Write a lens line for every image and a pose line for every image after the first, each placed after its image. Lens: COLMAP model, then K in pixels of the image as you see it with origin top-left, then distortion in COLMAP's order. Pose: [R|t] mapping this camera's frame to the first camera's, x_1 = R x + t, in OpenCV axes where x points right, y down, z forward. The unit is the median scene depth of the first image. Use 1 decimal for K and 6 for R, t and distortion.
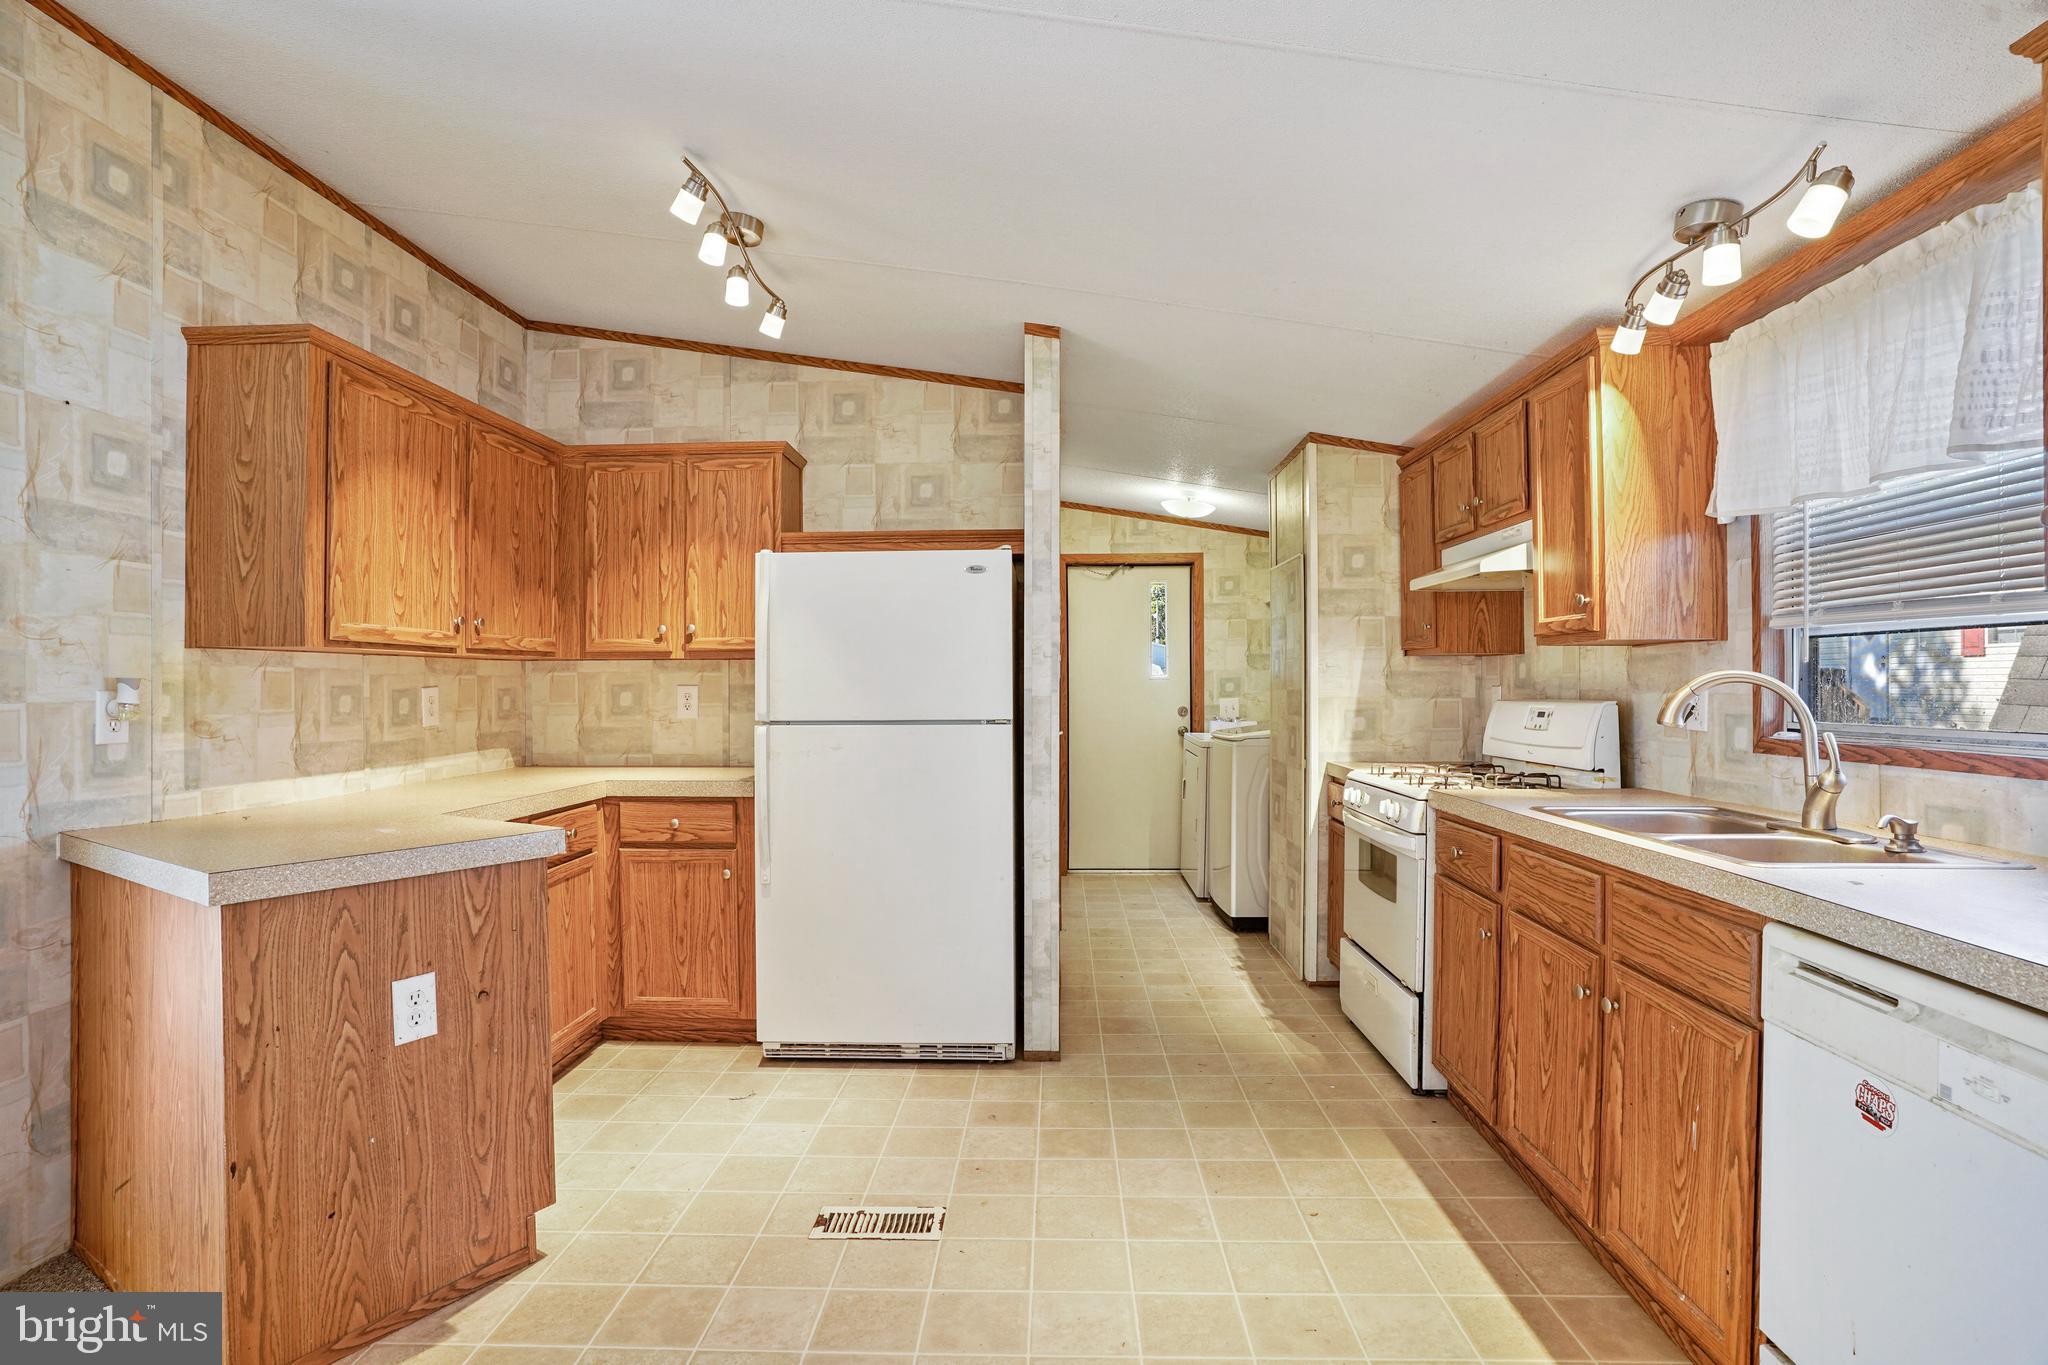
lens RADIAL K [[1011.4, 0, 1035.9], [0, 1011.4, 685.6], [0, 0, 1]] dist [-0.073190, 0.039672]
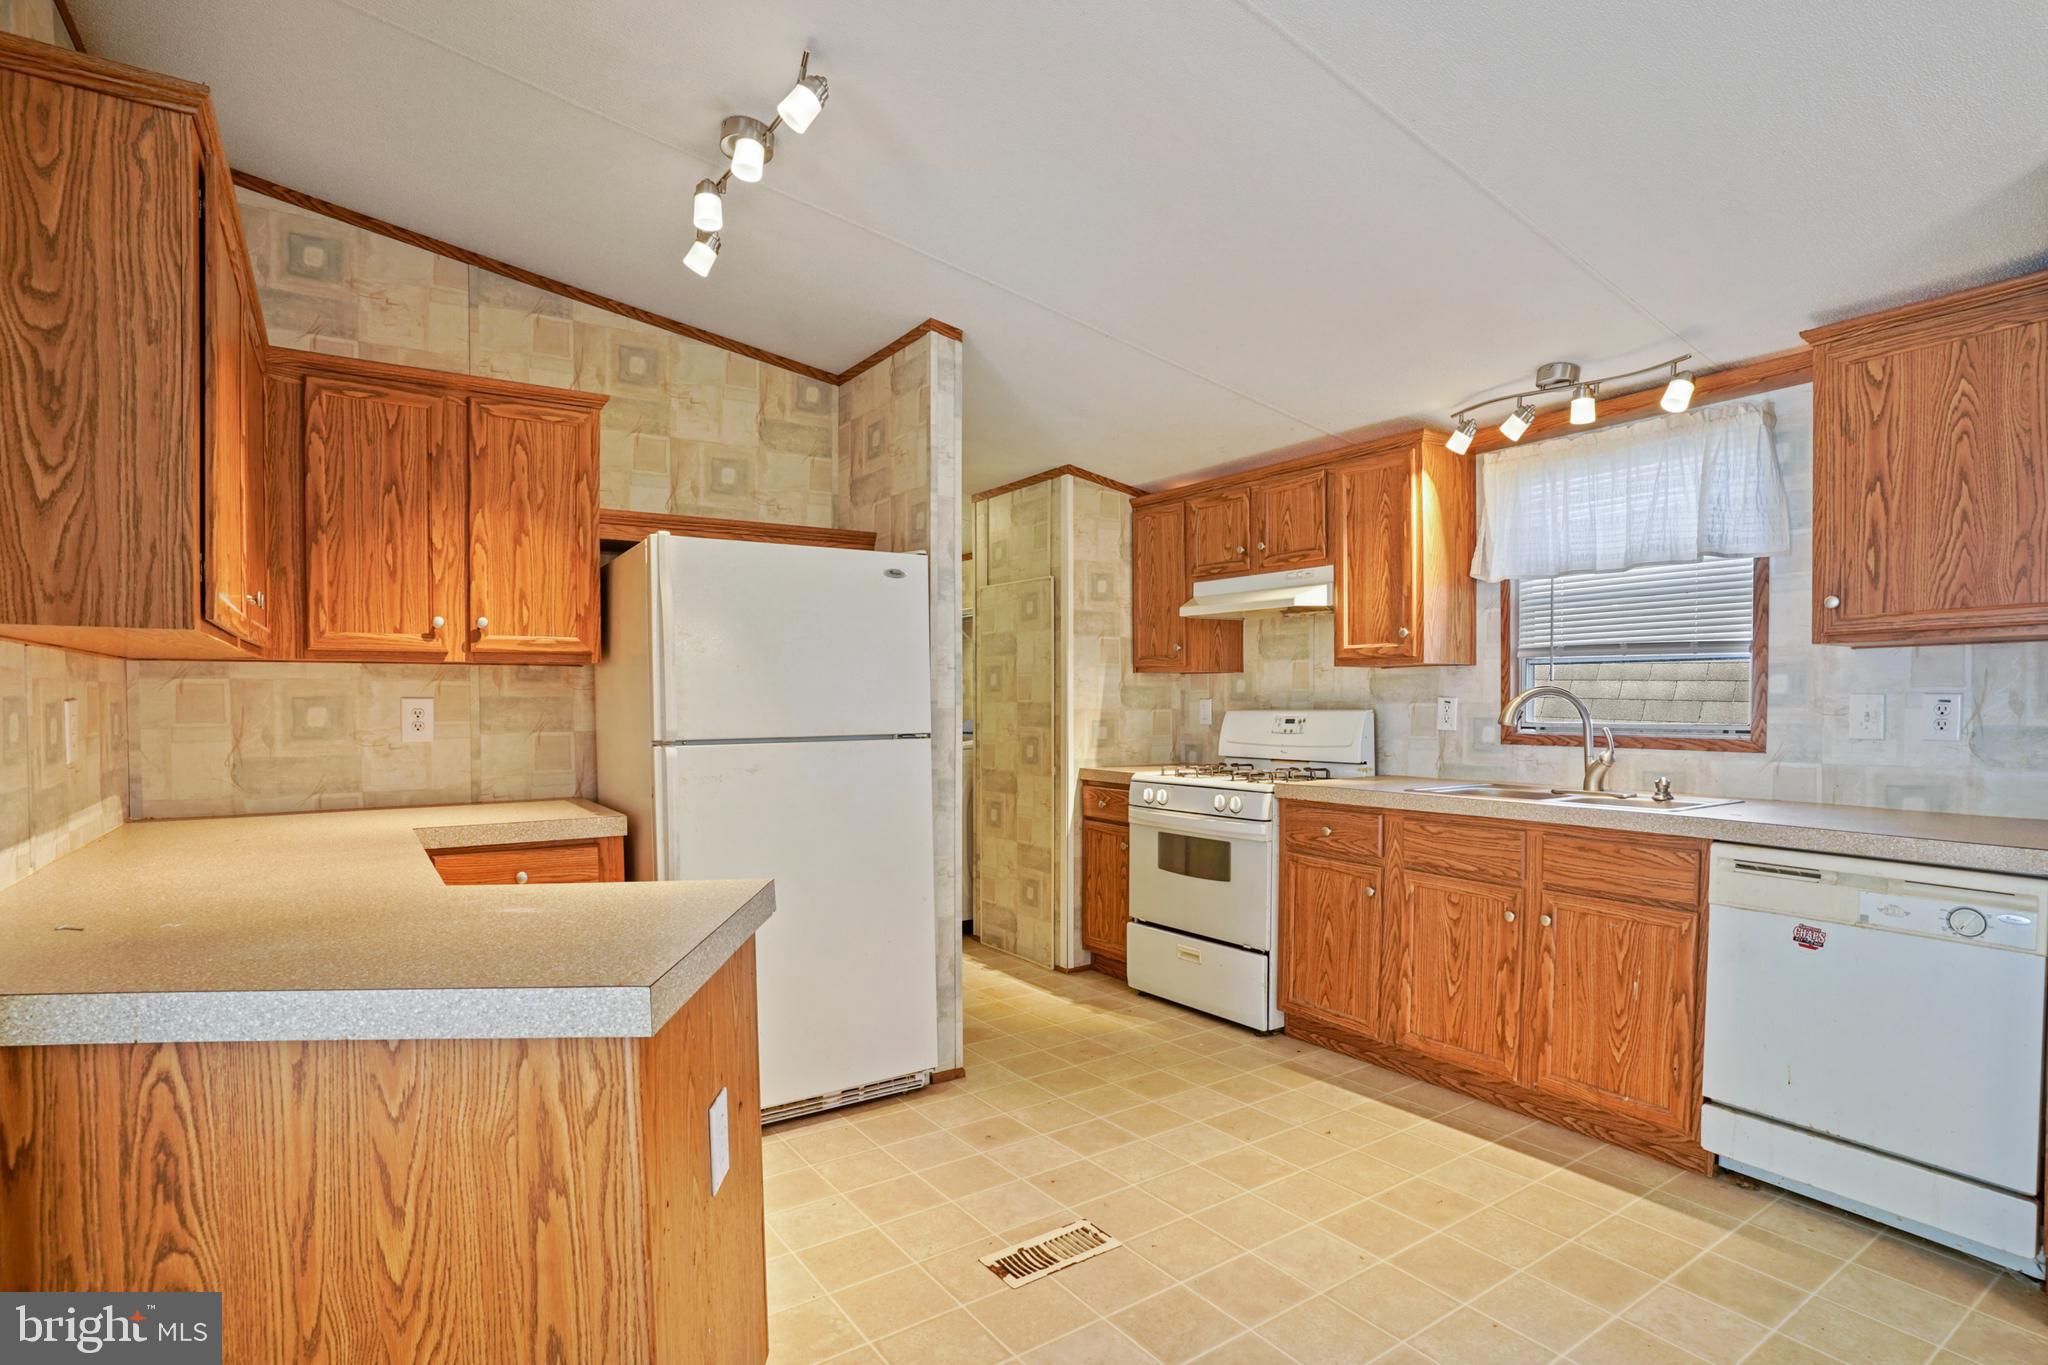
lens RADIAL K [[1025.0, 0, 1032.4], [0, 1025.0, 724.2], [0, 0, 1]] dist [-0.076282, 0.040510]
pose [[0.808148, -0.014024, 0.588812, -0.490926], [0.001114, 0.999751, 0.022283, 0.003791], [-0.588978, -0.017352, 0.807963, 0.149377]]
